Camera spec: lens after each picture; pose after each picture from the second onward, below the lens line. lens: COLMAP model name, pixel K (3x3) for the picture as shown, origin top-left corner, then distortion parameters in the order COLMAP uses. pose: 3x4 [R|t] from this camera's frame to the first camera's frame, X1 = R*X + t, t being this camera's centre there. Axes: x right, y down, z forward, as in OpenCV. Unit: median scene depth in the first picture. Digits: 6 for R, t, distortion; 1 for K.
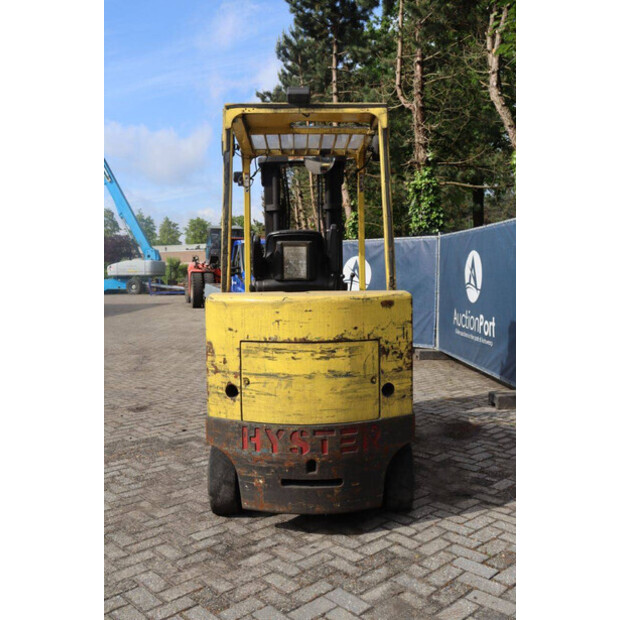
lens RADIAL K [[615.4, 0, 310.0], [0, 615.4, 310.0], [0, 0, 1]] dist [-0.108768, 0.163894]
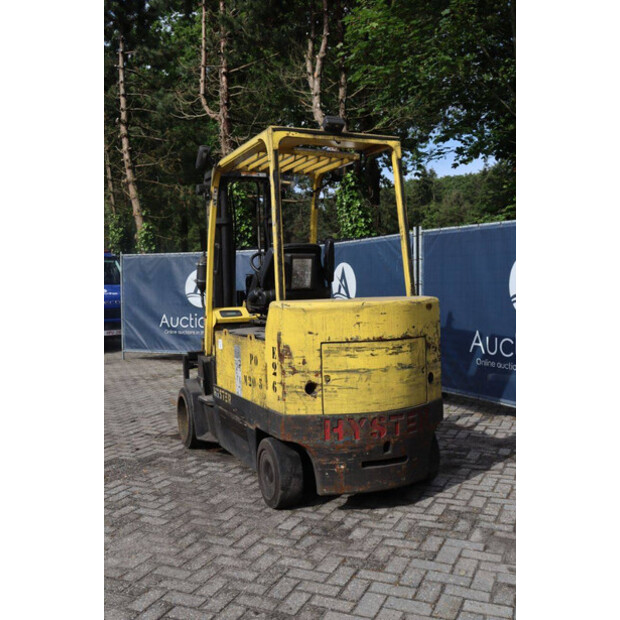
lens RADIAL K [[652.3, 0, 310.0], [0, 652.3, 310.0], [0, 0, 1]] dist [-0.076945, 0.130106]
pose [[0.919042, -0.025812, 0.393315, -0.594887], [0.035722, 0.999201, -0.017897, 0.011438], [-0.392539, 0.030498, 0.919230, -0.084107]]
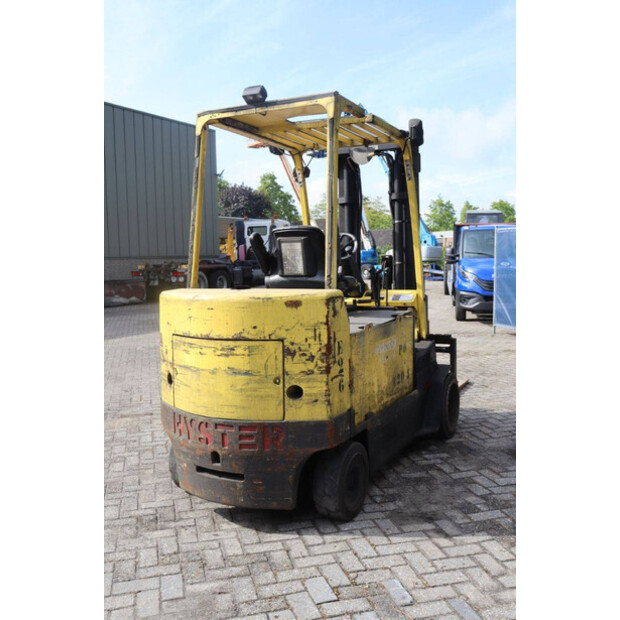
lens RADIAL K [[615.4, 0, 310.0], [0, 615.4, 310.0], [0, 0, 1]] dist [-0.108768, 0.163894]
pose [[0.882812, 0.034303, -0.468472, 0.607778], [-0.022276, 0.999265, 0.031192, -0.031677], [0.469198, -0.017101, 0.882927, 0.154858]]
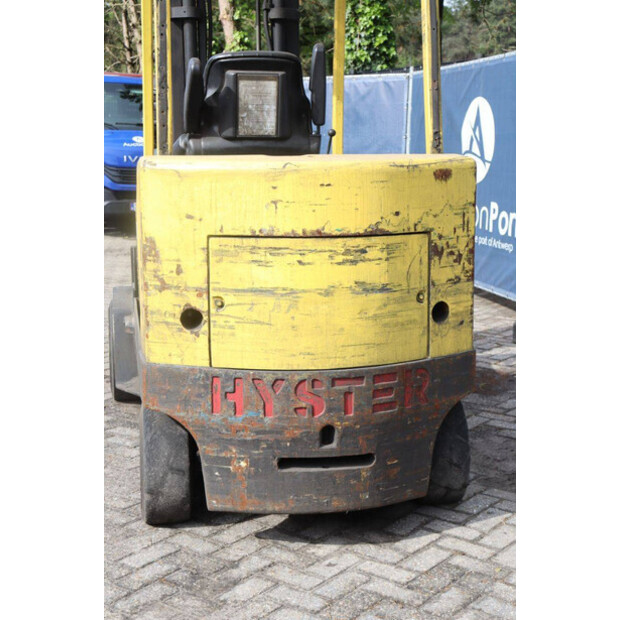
lens RADIAL K [[1004.1, 0, 310.0], [0, 1004.1, 310.0], [0, 0, 1]] dist [0.143284, 0.140697]
pose [[0.986231, -0.017331, 0.164462, -0.177675], [-0.000276, 0.994319, 0.106438, 0.017534], [-0.165372, -0.105018, 0.980624, 0.005674]]
